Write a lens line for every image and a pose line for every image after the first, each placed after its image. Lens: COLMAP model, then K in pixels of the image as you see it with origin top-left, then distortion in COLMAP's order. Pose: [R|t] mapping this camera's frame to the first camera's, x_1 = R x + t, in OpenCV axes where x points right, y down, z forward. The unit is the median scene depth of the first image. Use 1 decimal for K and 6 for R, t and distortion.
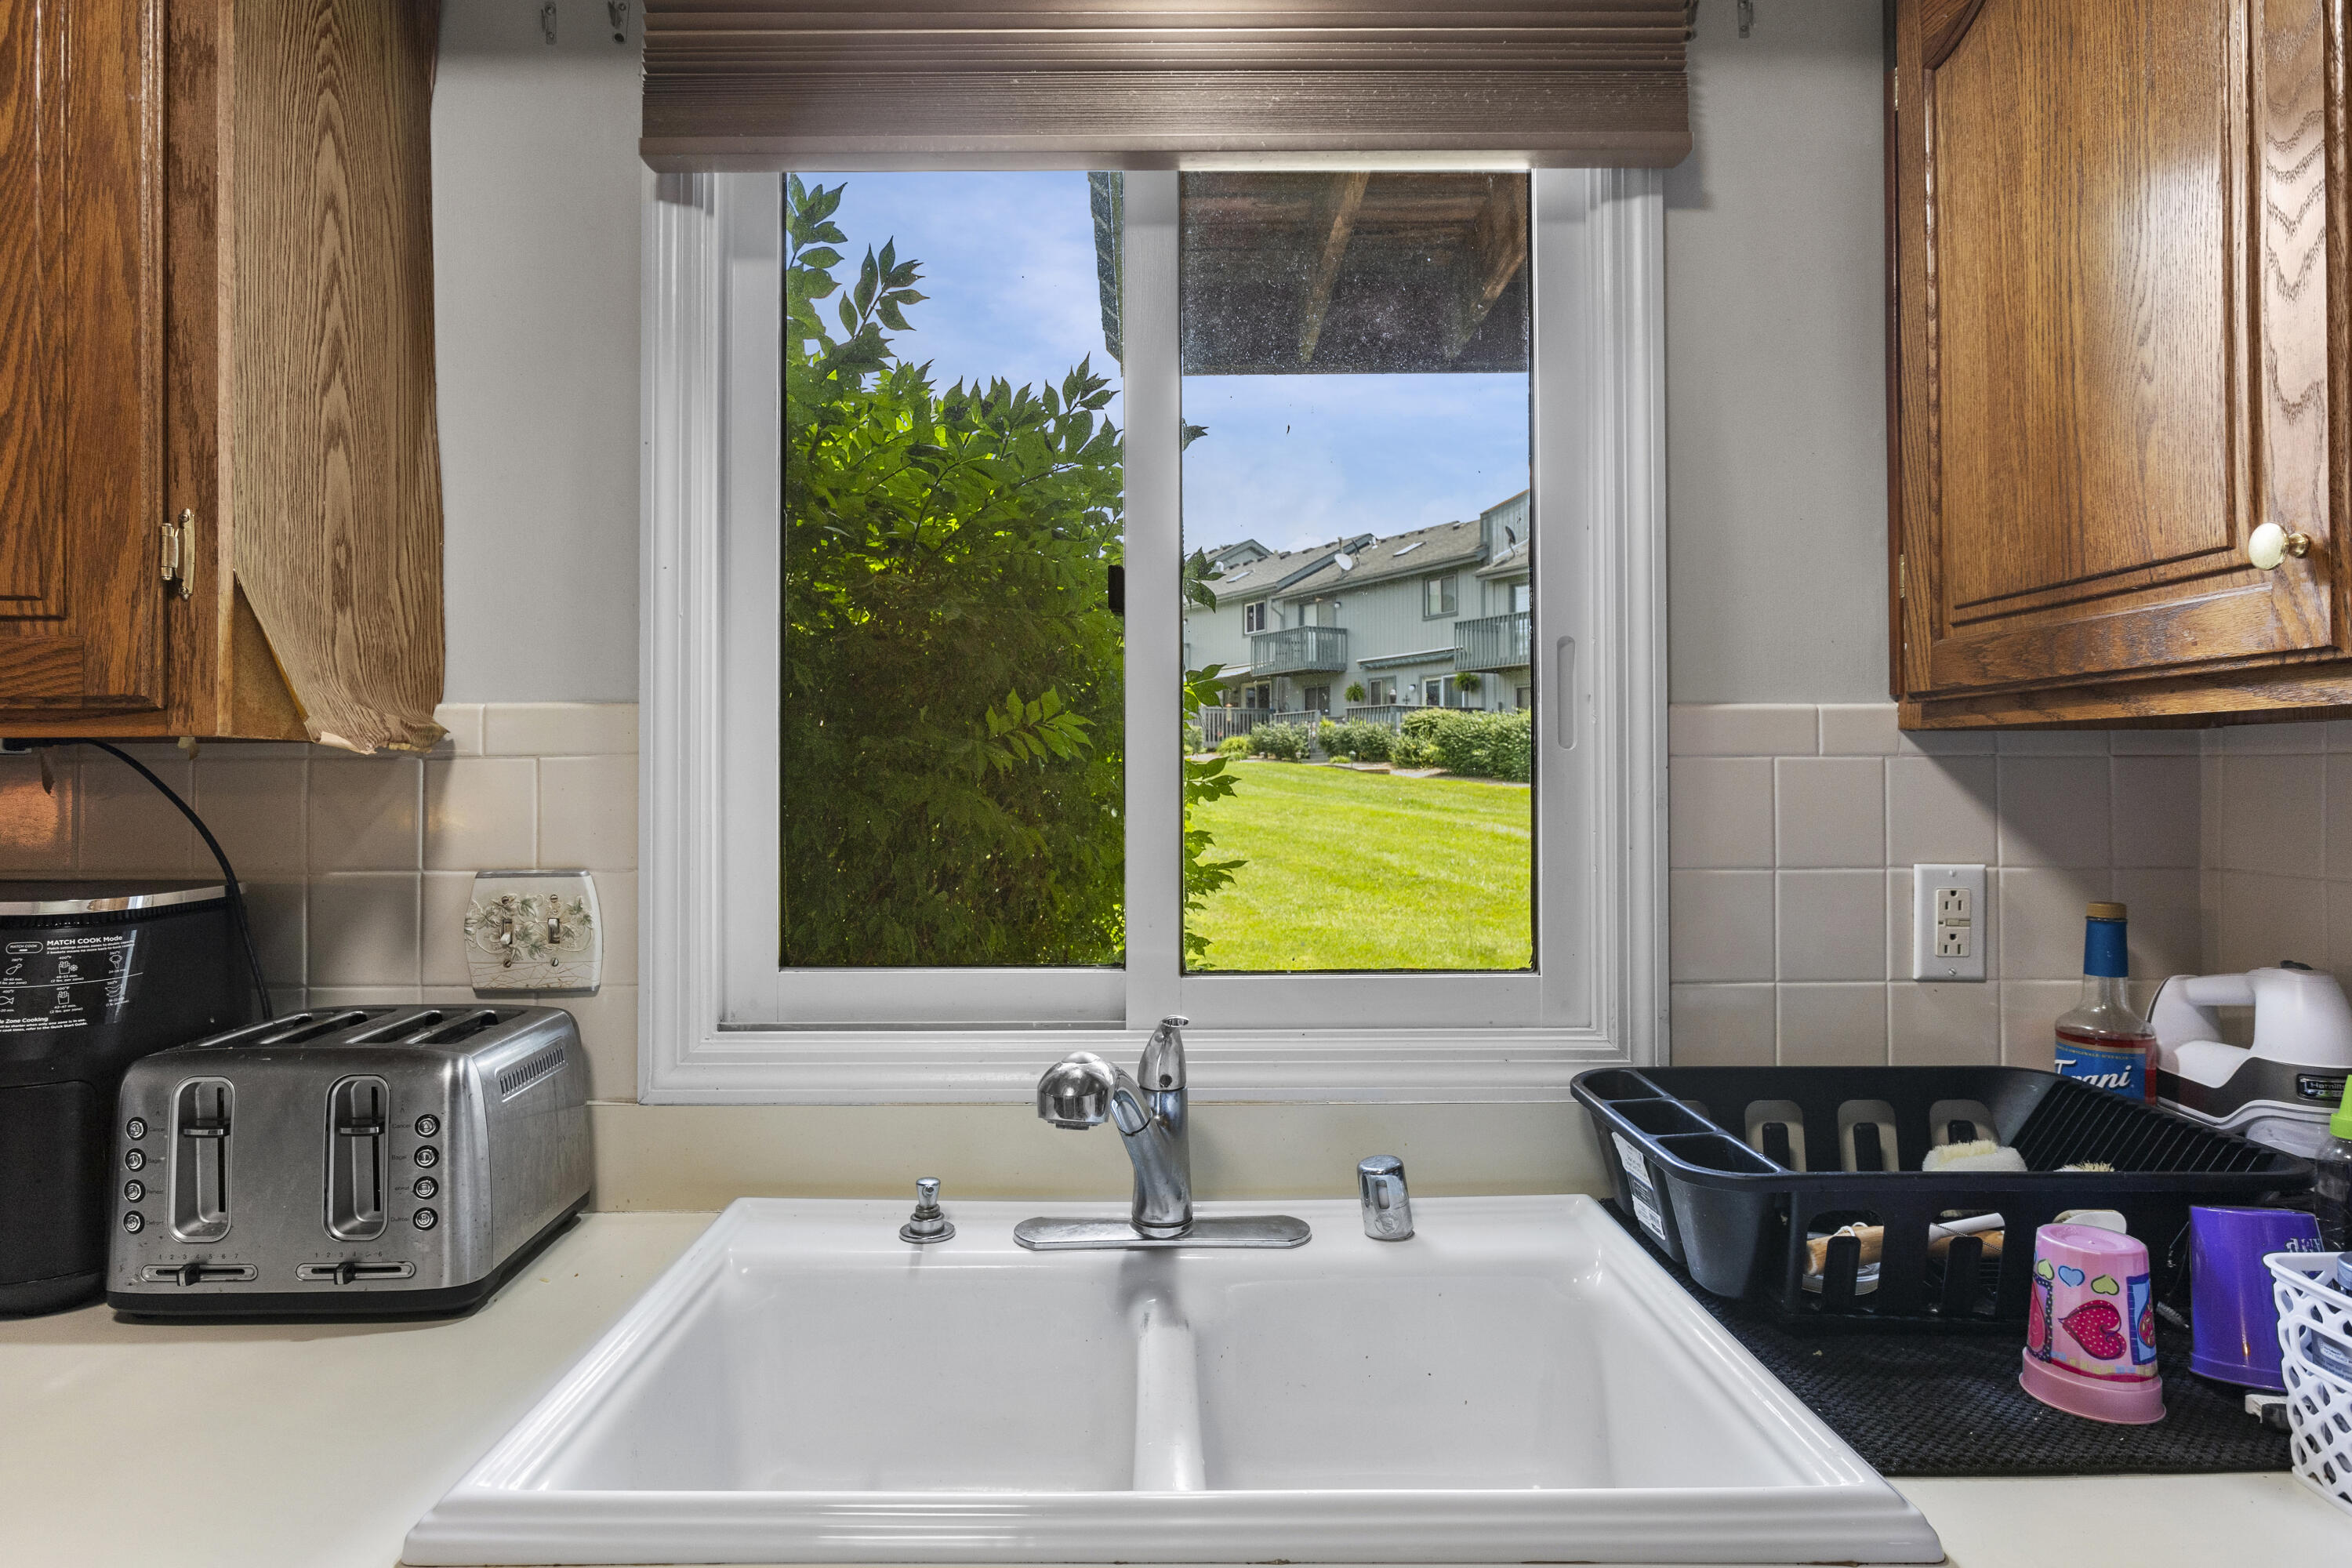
lens RADIAL K [[1300.6, 0, 1165.2], [0, 1300.6, 784.9], [0, 0, 1]] dist [0.000980, -0.000432]
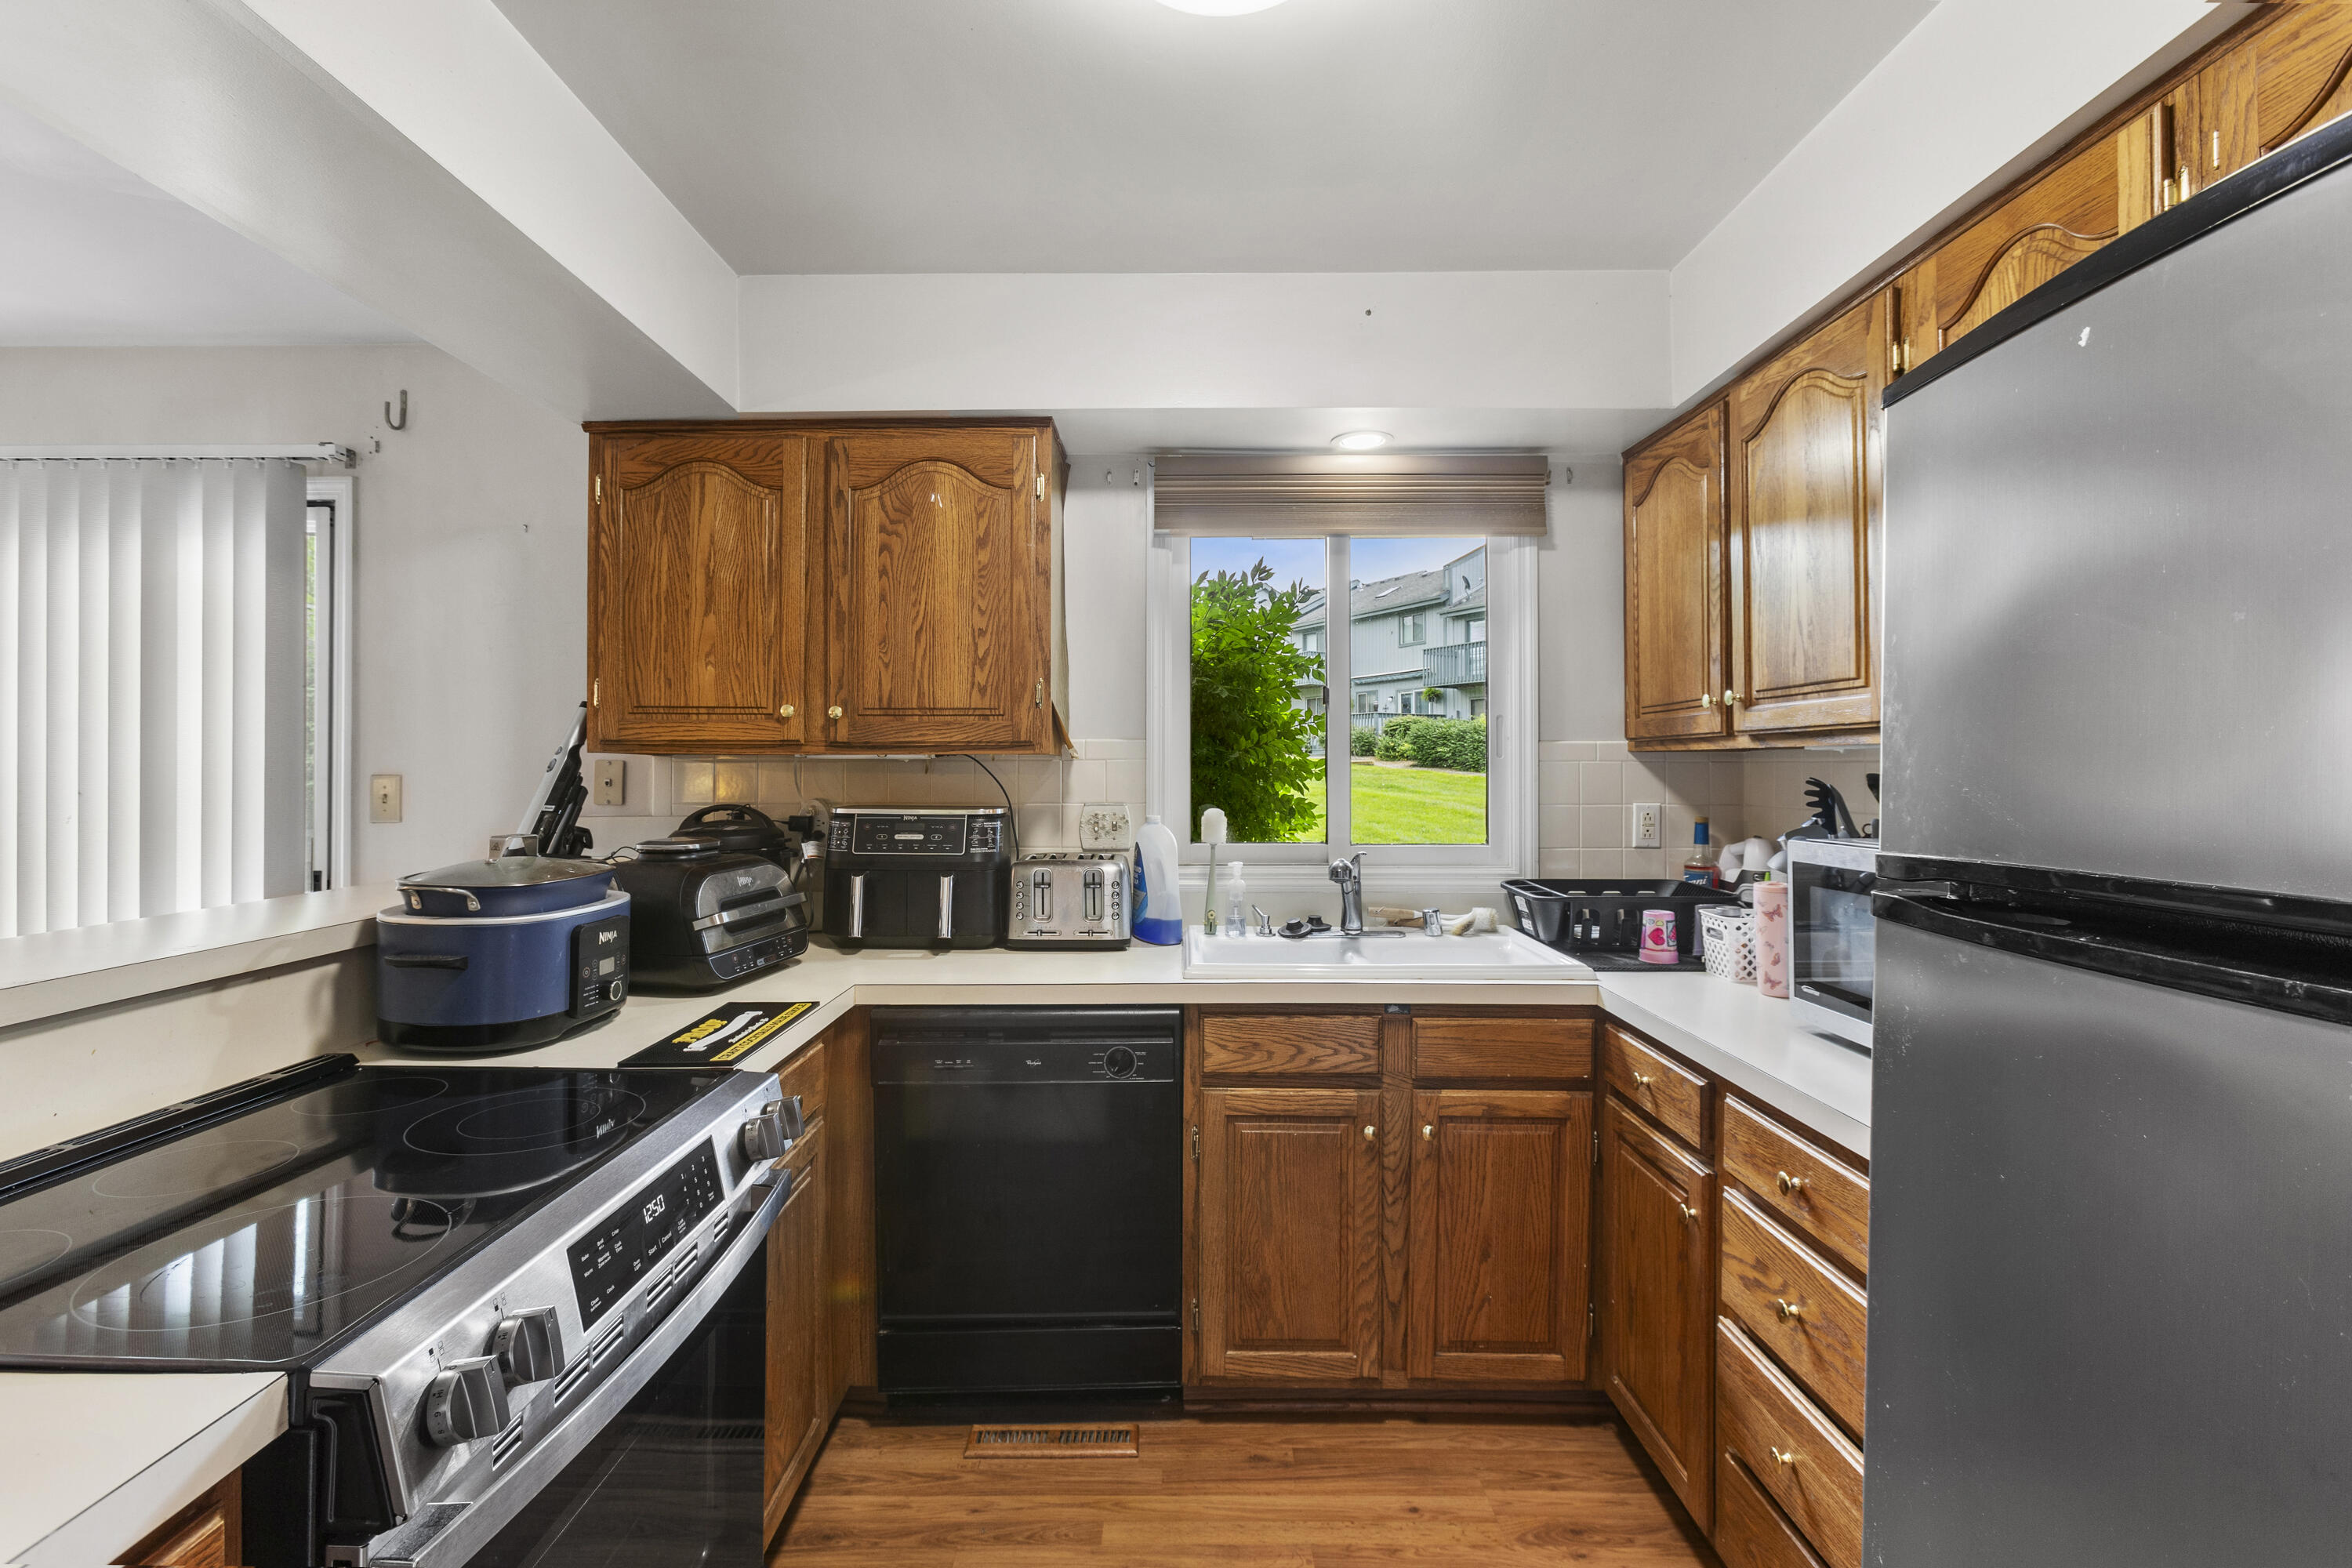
lens RADIAL K [[1043.1, 0, 1180.5], [0, 1043.1, 766.2], [0, 0, 1]] dist [-0.000368, 0.000072]
pose [[0.999969, 0.003829, -0.006834, -0.317674], [-0.003872, 0.999972, -0.006355, 0.004179], [0.006809, 0.006381, 0.999956, -1.097495]]
